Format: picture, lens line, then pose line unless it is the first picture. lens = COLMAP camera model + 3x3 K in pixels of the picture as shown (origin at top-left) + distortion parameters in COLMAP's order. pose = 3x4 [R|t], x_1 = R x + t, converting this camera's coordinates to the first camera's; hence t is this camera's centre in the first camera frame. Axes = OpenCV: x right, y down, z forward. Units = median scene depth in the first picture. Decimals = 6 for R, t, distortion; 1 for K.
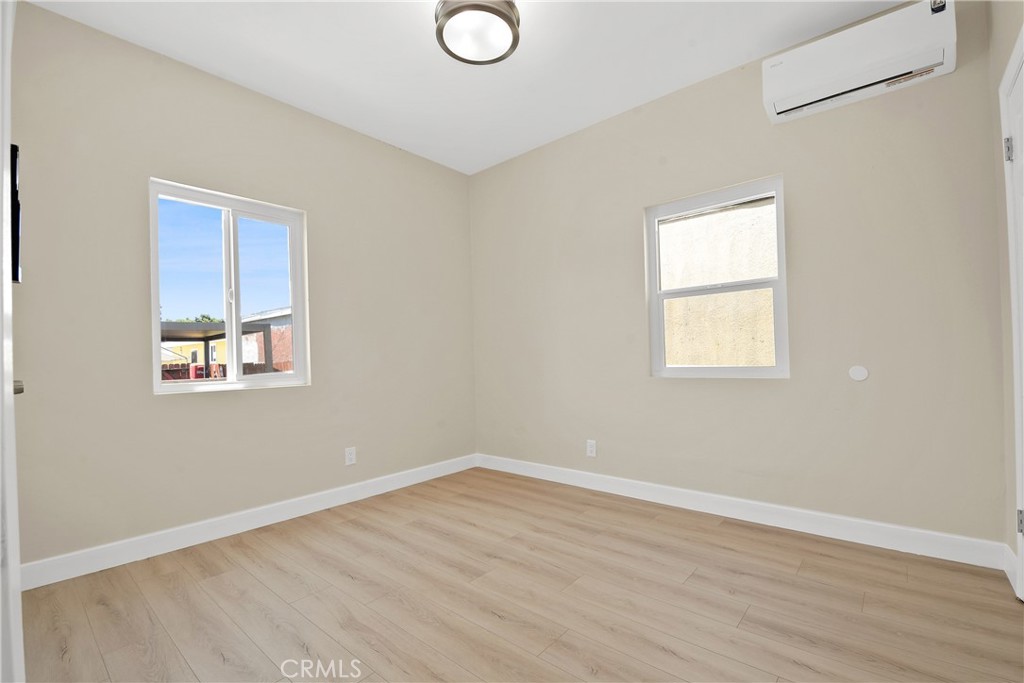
lens RADIAL K [[445.6, 0, 523.8], [0, 445.6, 354.0], [0, 0, 1]] dist [0.023291, -0.027927]
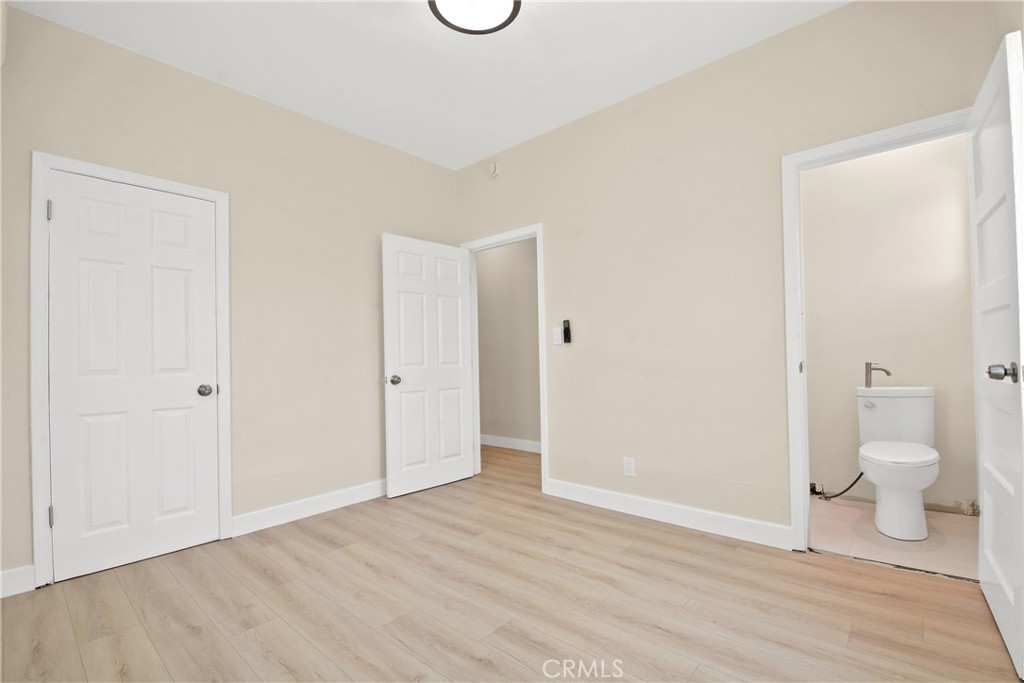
lens RADIAL K [[445.6, 0, 523.8], [0, 445.6, 354.0], [0, 0, 1]] dist [0.023291, -0.027927]
pose [[-0.998909, 0.045016, 0.012447, -0.181878], [0.044845, 0.998901, -0.013641, 0.010290], [-0.013047, -0.013068, -0.999829, 1.922482]]
